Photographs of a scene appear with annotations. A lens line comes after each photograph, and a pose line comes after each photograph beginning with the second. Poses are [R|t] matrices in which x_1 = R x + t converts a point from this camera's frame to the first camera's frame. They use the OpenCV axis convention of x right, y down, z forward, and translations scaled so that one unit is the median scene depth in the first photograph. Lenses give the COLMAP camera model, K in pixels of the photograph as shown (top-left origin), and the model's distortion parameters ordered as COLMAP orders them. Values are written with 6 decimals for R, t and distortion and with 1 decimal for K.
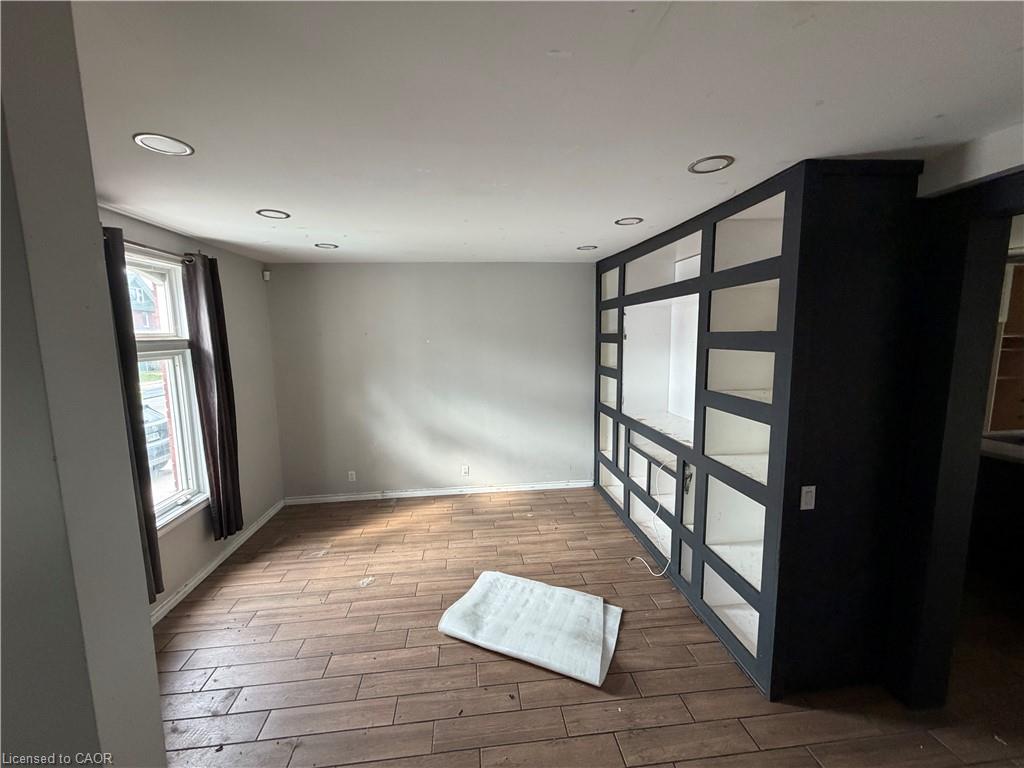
lens RADIAL K [[408.1, 0, 510.2], [0, 408.1, 382.6], [0, 0, 1]] dist [-0.001349, 0.000014]
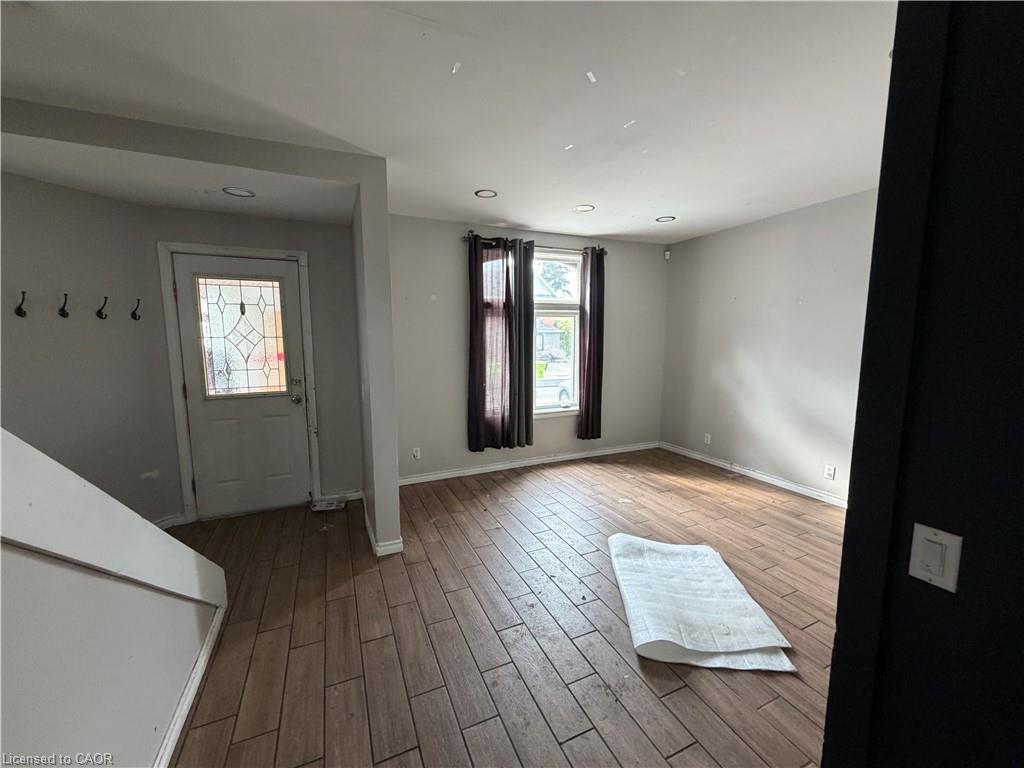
lens RADIAL K [[408.1, 0, 510.2], [0, 408.1, 382.6], [0, 0, 1]] dist [-0.001349, 0.000014]
pose [[0.303280, 0.124804, -0.944693, 0.607611], [-0.115951, 0.988853, 0.093413, 0.072183], [0.945821, 0.081207, 0.314371, 0.272267]]
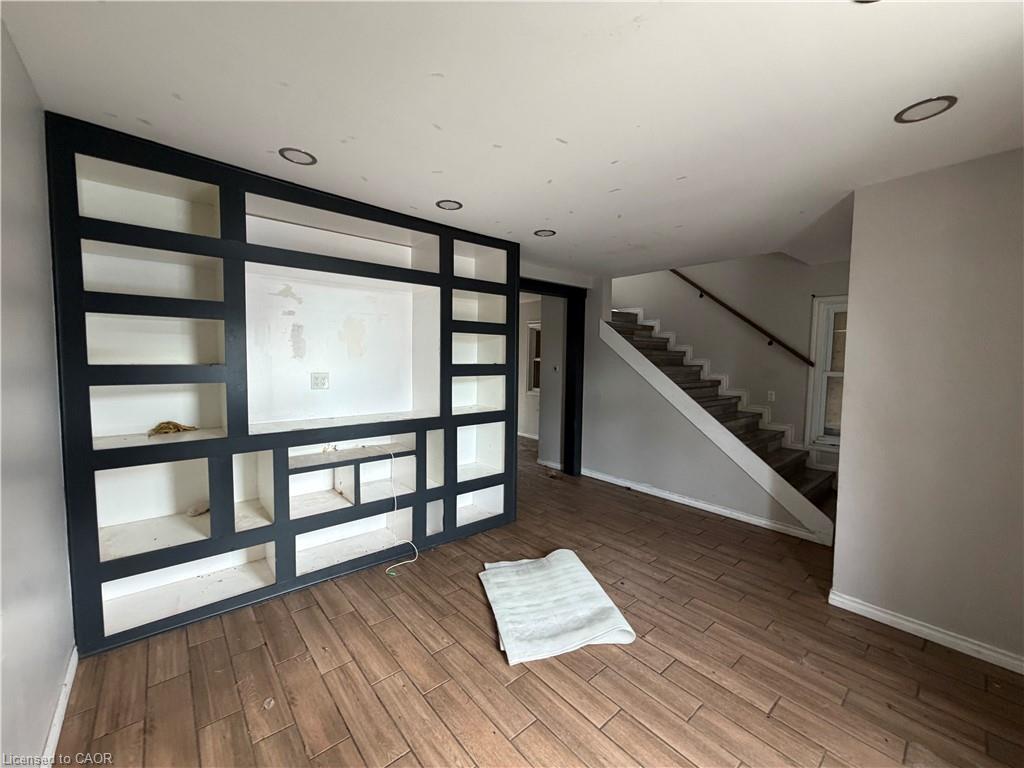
lens RADIAL K [[408.1, 0, 510.2], [0, 408.1, 382.6], [0, 0, 1]] dist [-0.001349, 0.000014]
pose [[-0.562307, -0.045902, 0.825654, -0.571202], [0.094156, 0.988411, 0.119076, -0.049668], [-0.821551, 0.144698, -0.551468, 1.286097]]
